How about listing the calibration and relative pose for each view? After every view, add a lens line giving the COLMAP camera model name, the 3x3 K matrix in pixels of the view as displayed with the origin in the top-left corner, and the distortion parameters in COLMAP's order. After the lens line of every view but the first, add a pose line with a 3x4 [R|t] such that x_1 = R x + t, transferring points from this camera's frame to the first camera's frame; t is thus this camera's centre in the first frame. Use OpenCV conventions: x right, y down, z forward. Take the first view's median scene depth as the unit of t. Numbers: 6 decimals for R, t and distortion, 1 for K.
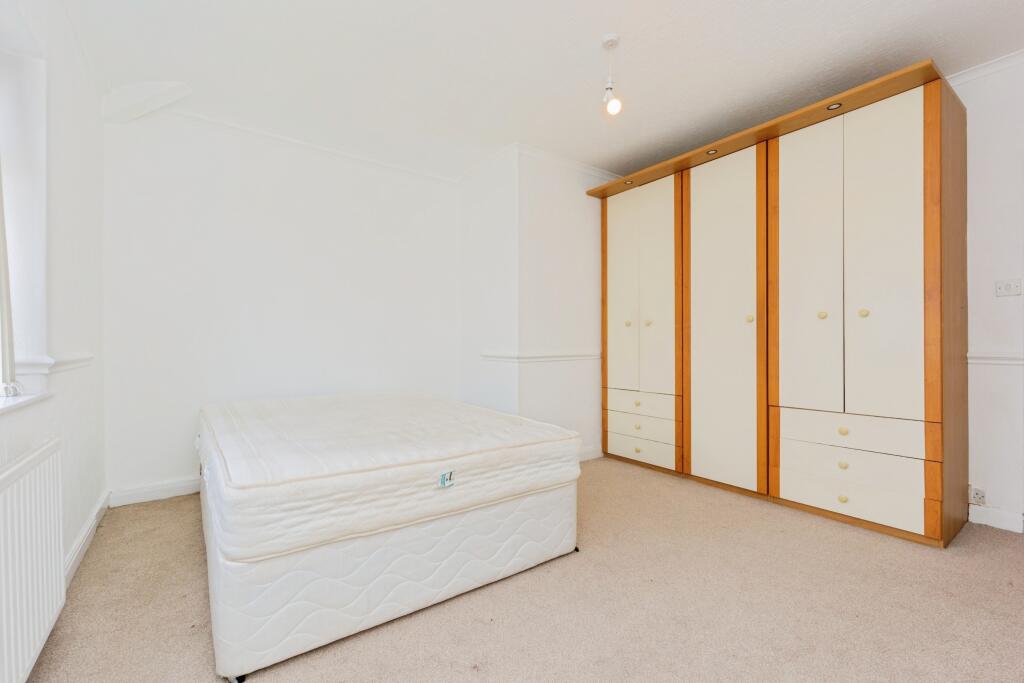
lens RADIAL K [[437.8, 0, 510.1], [0, 437.8, 344.6], [0, 0, 1]] dist [0.002064, 0.000178]
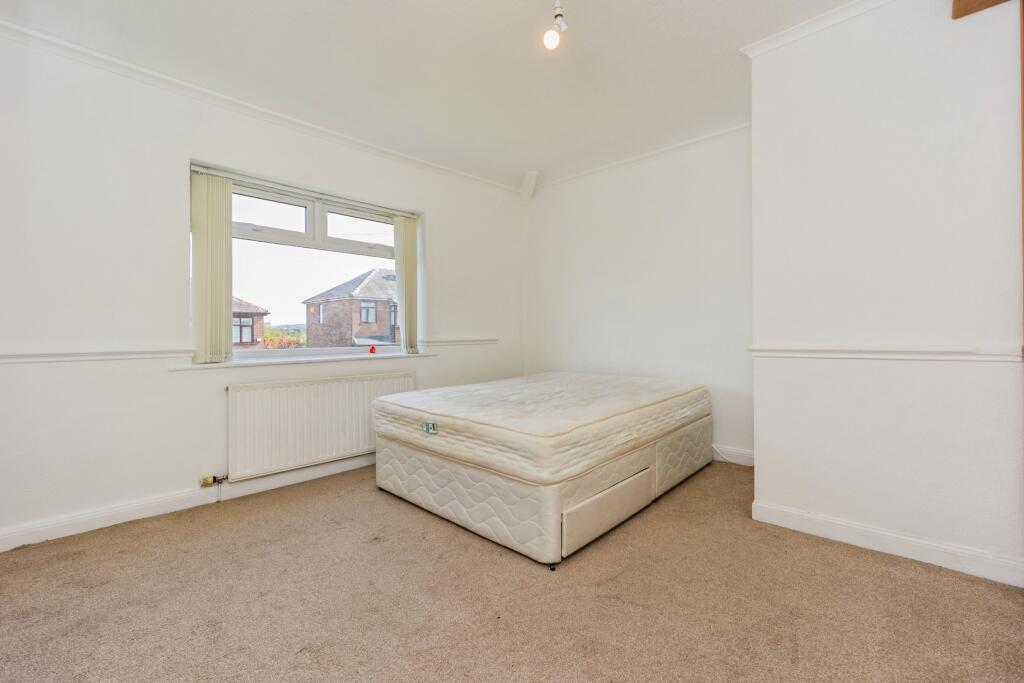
lens RADIAL K [[437.8, 0, 509.3], [0, 437.8, 337.6], [0, 0, 1]] dist [0.002064, 0.000178]
pose [[0.188590, 0.010385, -0.982001, 1.219617], [0.001417, 0.999940, 0.010846, 0.002908], [0.982055, -0.003437, 0.188564, 0.936186]]
